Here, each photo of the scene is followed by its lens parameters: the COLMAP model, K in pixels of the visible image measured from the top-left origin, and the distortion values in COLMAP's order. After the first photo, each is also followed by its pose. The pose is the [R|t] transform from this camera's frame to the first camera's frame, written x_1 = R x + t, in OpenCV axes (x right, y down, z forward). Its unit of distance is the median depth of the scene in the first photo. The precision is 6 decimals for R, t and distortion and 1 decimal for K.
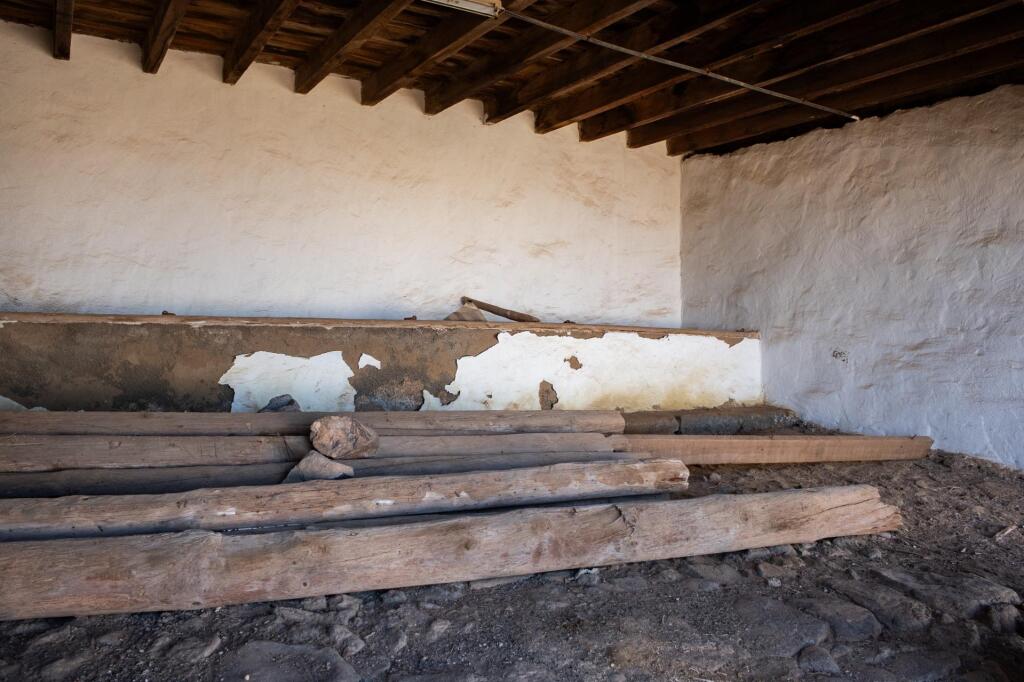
lens RADIAL K [[756.4, 0, 537.7], [0, 756.4, 347.2], [0, 0, 1]] dist [-0.080771, 0.061159]
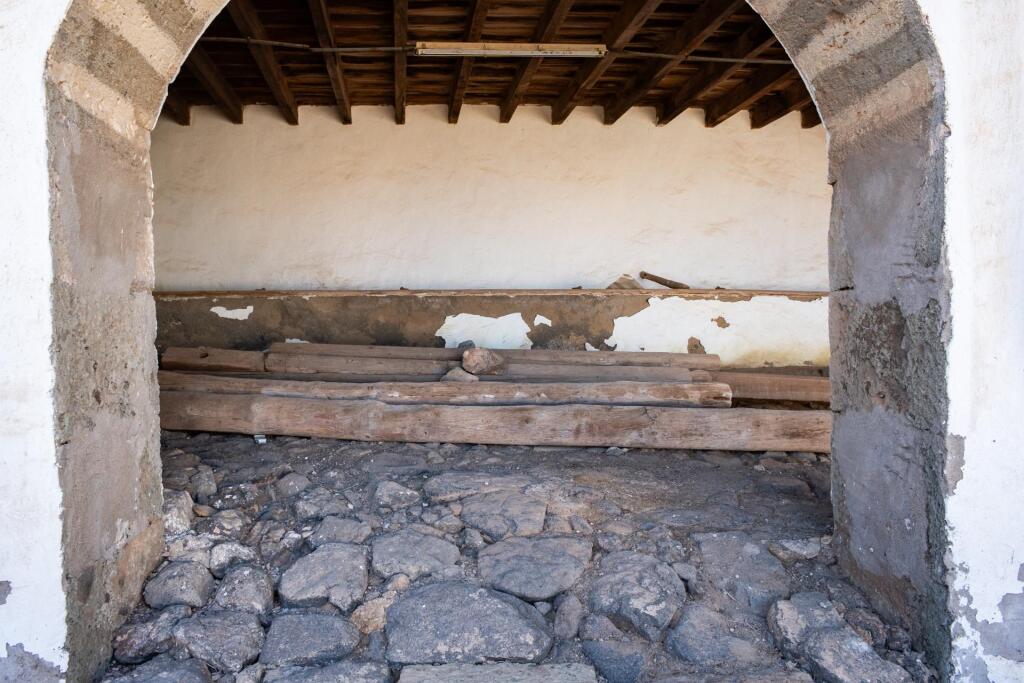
lens RADIAL K [[756.4, 0, 505.5], [0, 756.4, 348.1], [0, 0, 1]] dist [-0.080771, 0.061159]
pose [[0.900242, -0.004643, -0.435365, 0.333364], [0.011530, 0.999847, 0.013180, 0.054192], [0.435237, -0.016885, 0.900157, -0.264917]]
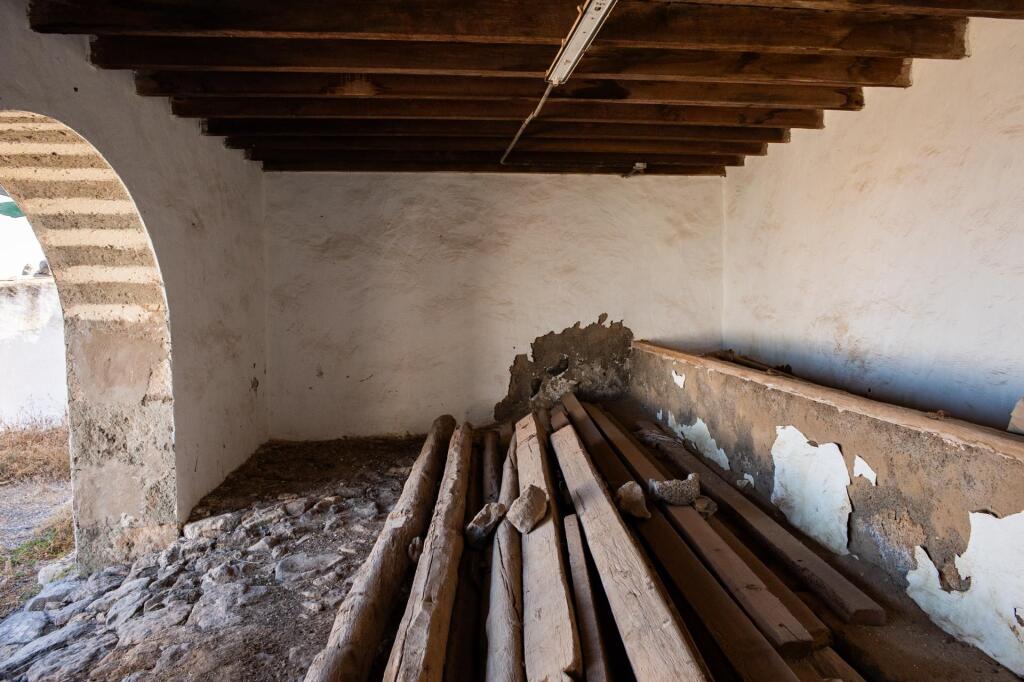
lens RADIAL K [[756.4, 0, 511.5], [0, 756.4, 341.3], [0, 0, 1]] dist [-0.080771, 0.061159]
pose [[-0.477881, 0.055312, -0.876681, 0.525738], [-0.000368, 0.998003, 0.063167, -0.145463], [0.878424, 0.030509, -0.476907, 1.138886]]
